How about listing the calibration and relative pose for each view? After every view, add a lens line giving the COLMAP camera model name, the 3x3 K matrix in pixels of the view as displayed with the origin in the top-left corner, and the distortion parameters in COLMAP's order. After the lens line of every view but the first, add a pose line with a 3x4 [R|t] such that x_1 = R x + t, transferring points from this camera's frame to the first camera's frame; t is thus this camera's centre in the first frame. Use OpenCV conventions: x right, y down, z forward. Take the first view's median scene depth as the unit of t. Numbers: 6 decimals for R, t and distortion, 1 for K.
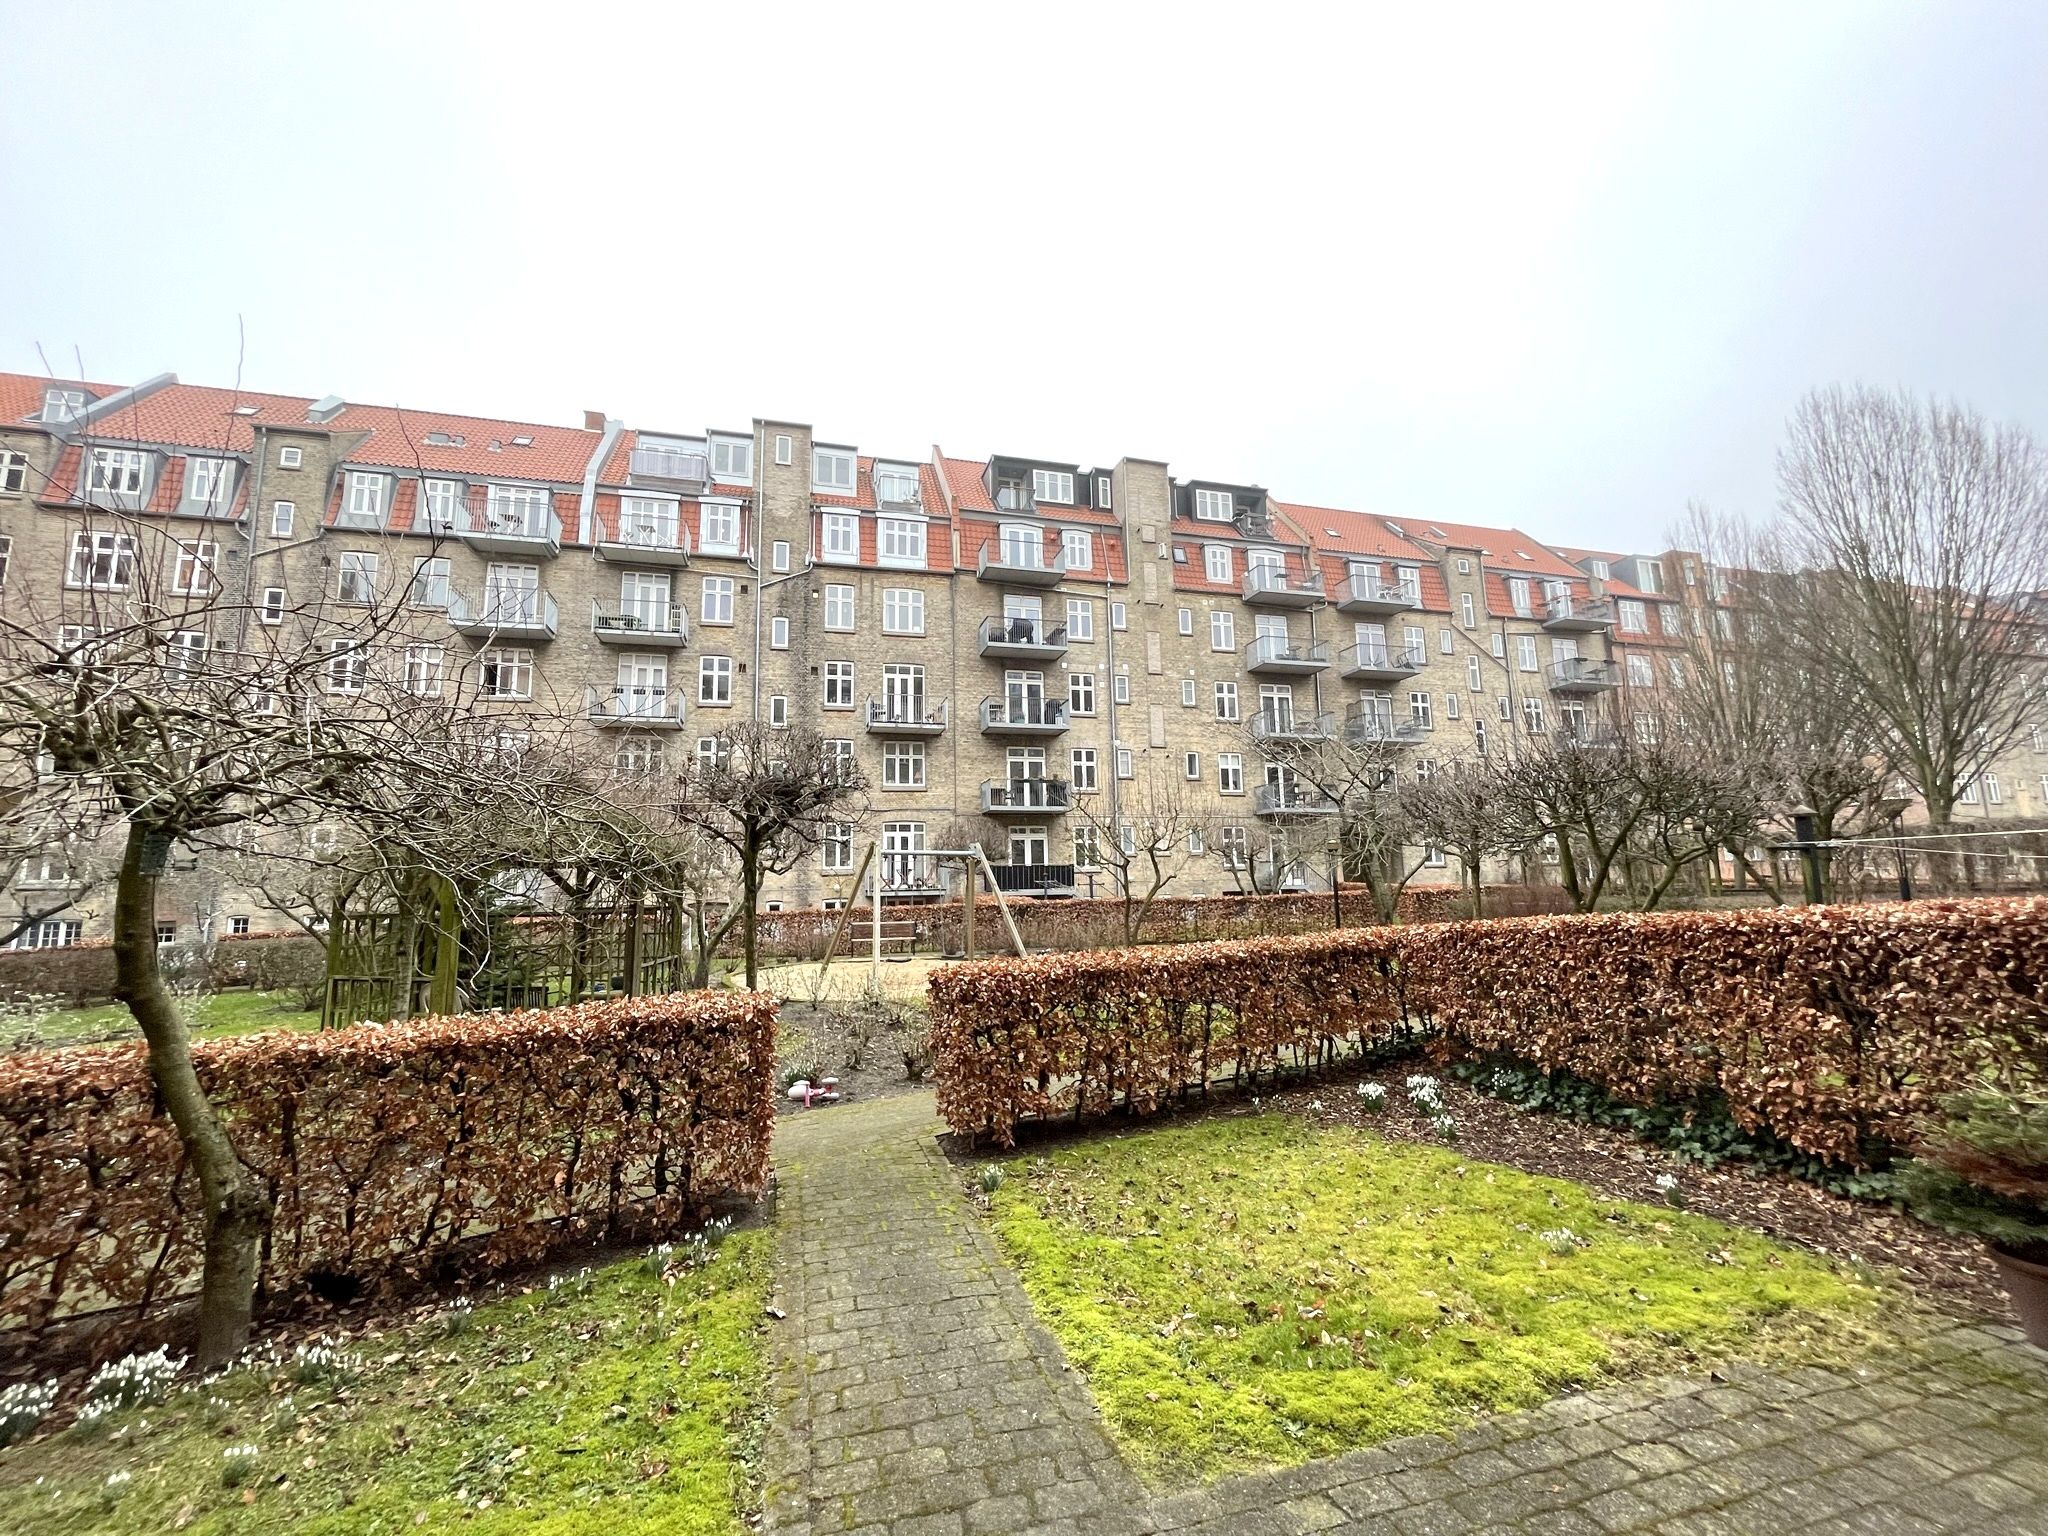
lens RADIAL K [[835.3, 0, 1024.0], [0, 835.3, 768.0], [0, 0, 1]] dist [-0.001539, -0.000058]
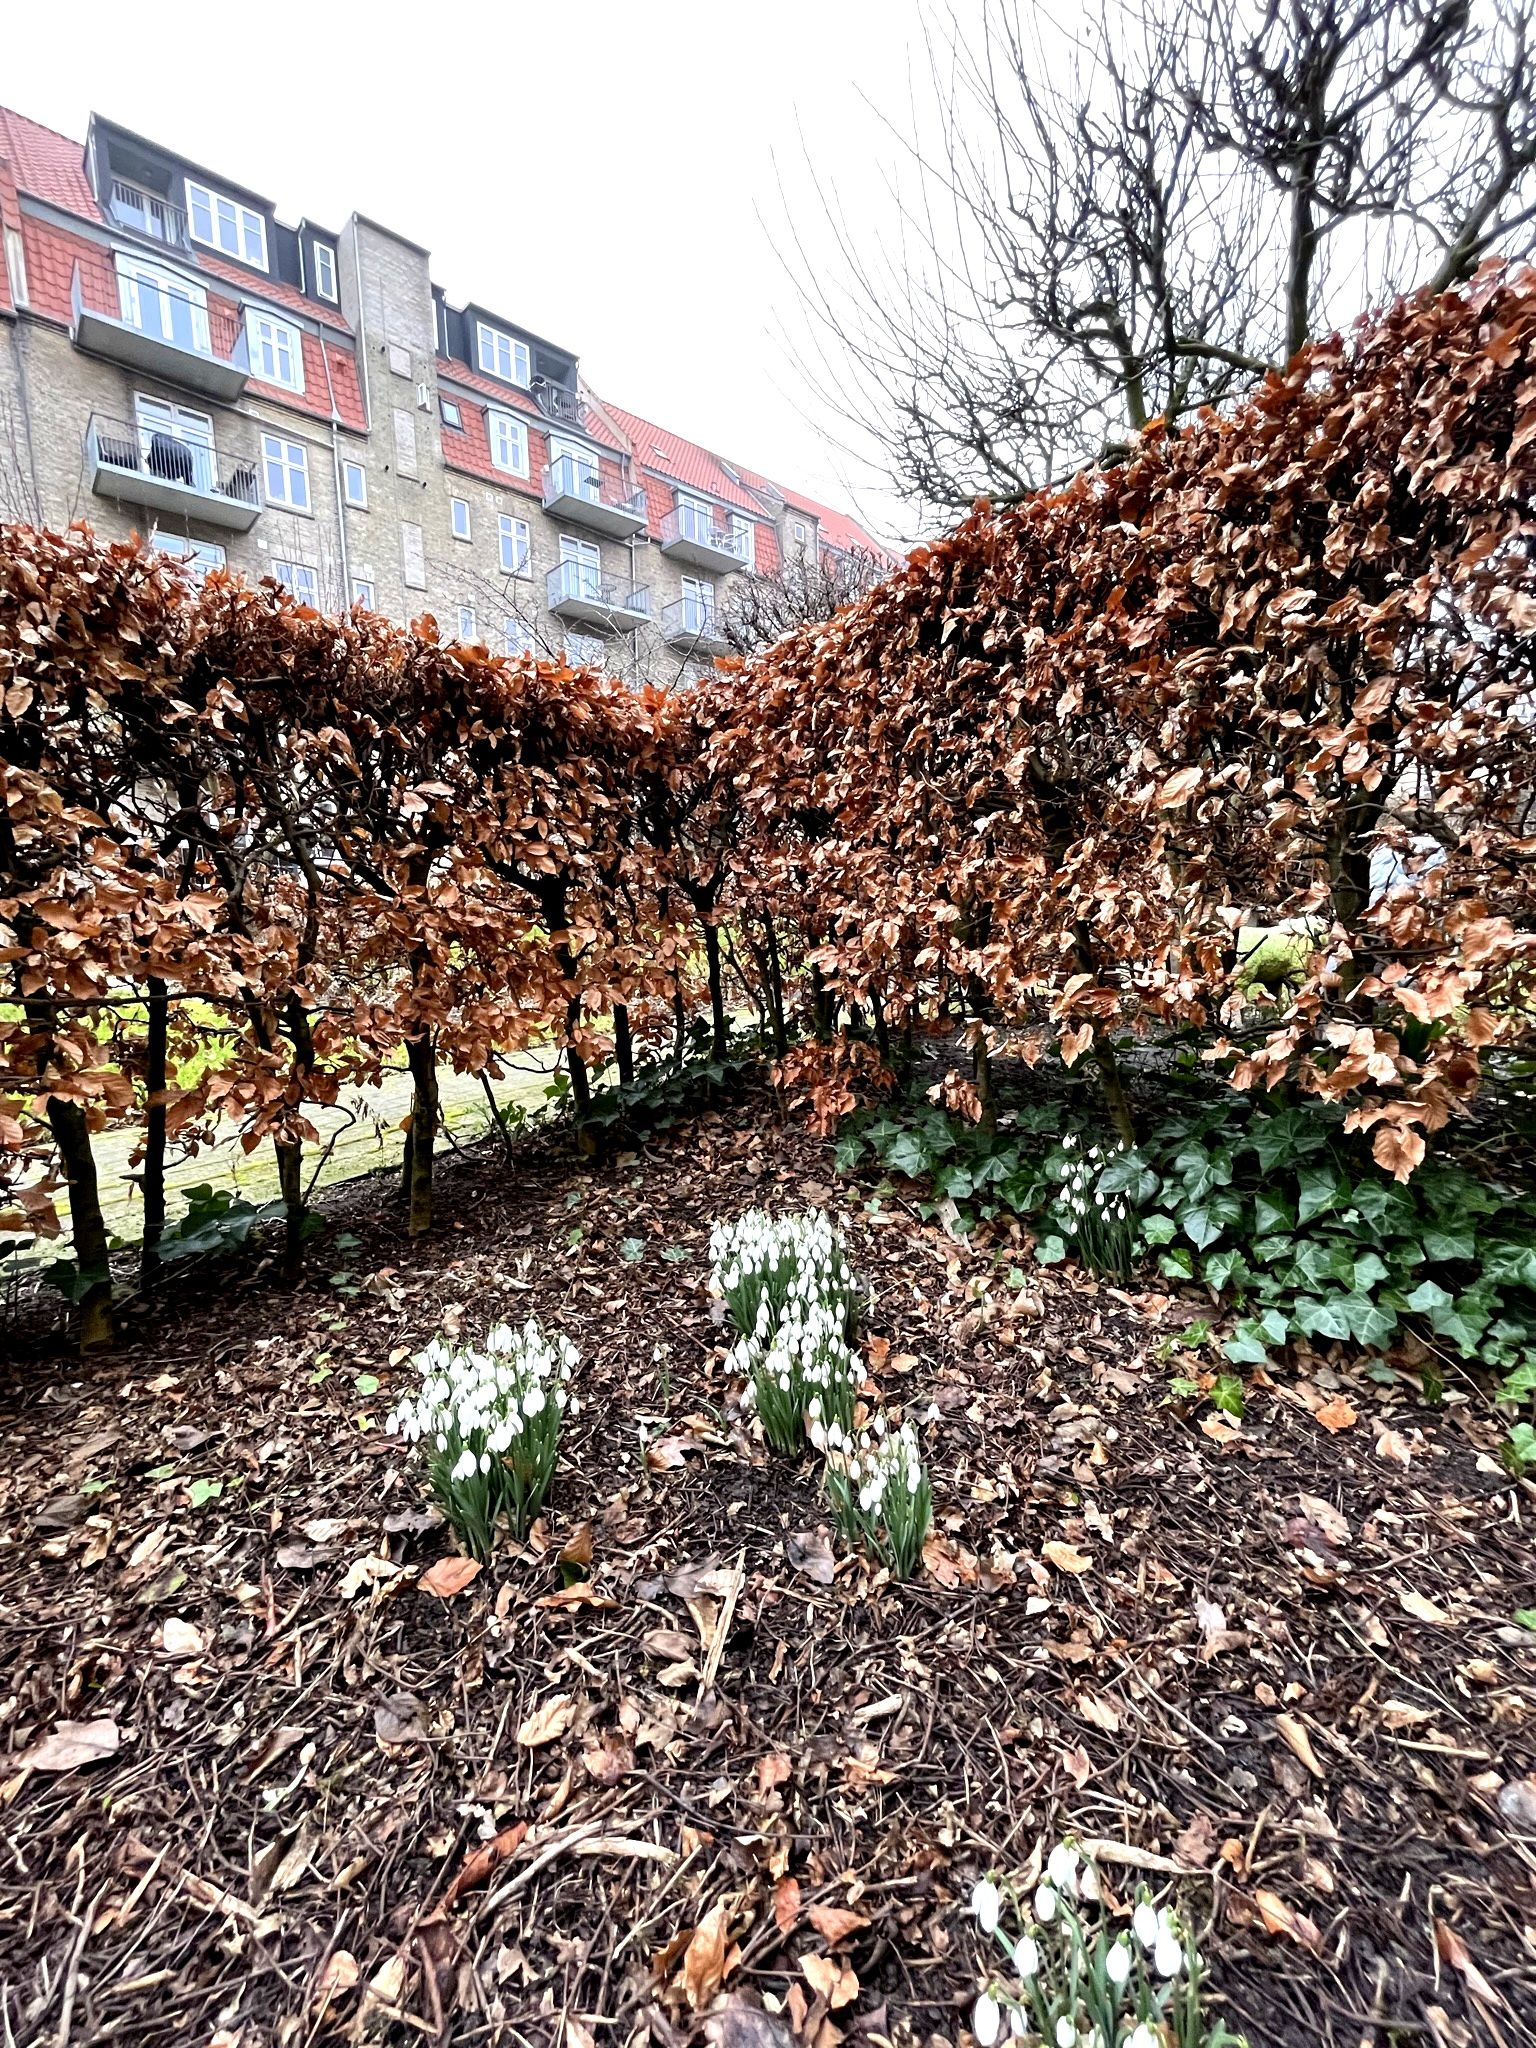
lens RADIAL K [[835.3, 0, 768.0], [0, 835.3, 1024.0], [0, 0, 1]] dist [-0.001539, -0.000058]
pose [[0.886239, -0.058843, 0.459476, 0.076613], [-0.063722, 0.966983, 0.246744, 0.054670], [-0.458825, -0.247953, 0.853228, 0.167410]]
